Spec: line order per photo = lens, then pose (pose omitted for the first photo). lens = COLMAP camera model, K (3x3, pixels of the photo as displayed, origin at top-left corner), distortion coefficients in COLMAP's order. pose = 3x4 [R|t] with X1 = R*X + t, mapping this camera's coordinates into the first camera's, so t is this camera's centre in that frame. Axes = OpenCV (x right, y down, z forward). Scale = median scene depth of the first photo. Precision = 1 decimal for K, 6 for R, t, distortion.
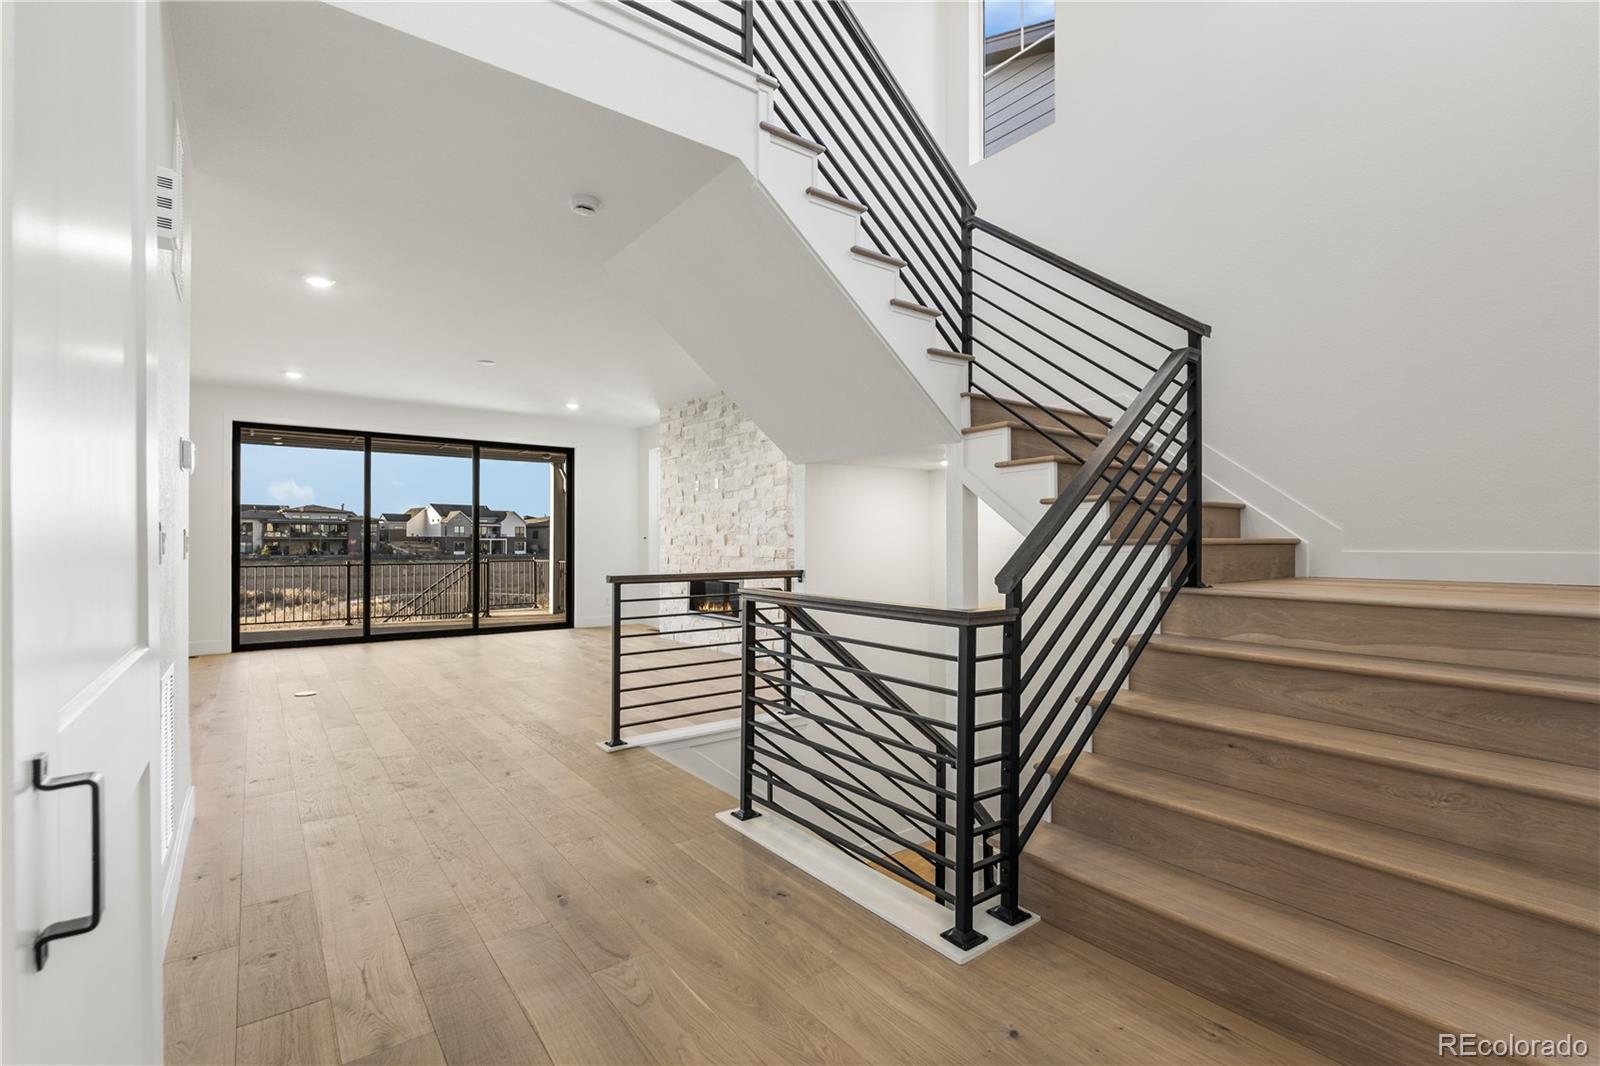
lens RADIAL K [[715.5, 0, 799.6], [0, 715.5, 538.0], [0, 0, 1]] dist [0.000597, 0.000015]
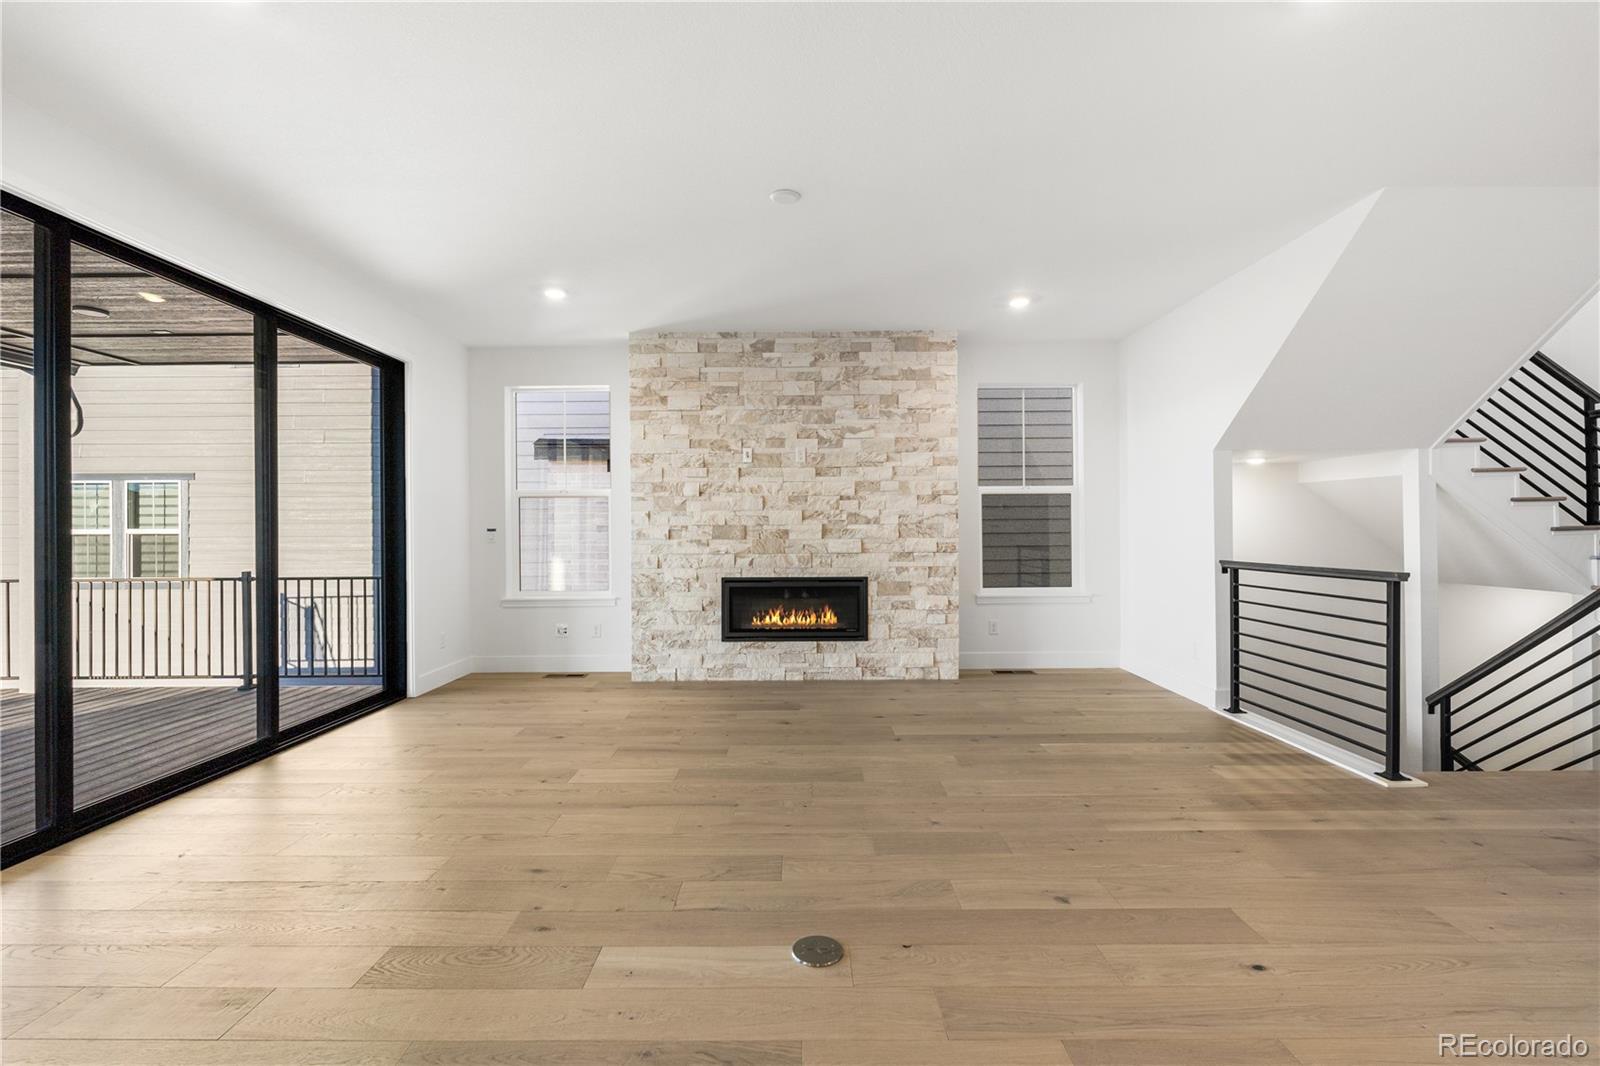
lens RADIAL K [[715.5, 0, 798.8], [0, 715.5, 527.2], [0, 0, 1]] dist [0.000597, 0.000015]
pose [[0.607217, 0.000101, 0.794536, -0.700088], [0.004678, 0.999982, -0.003702, 0.001118], [-0.794522, 0.005965, 0.607206, 0.551734]]
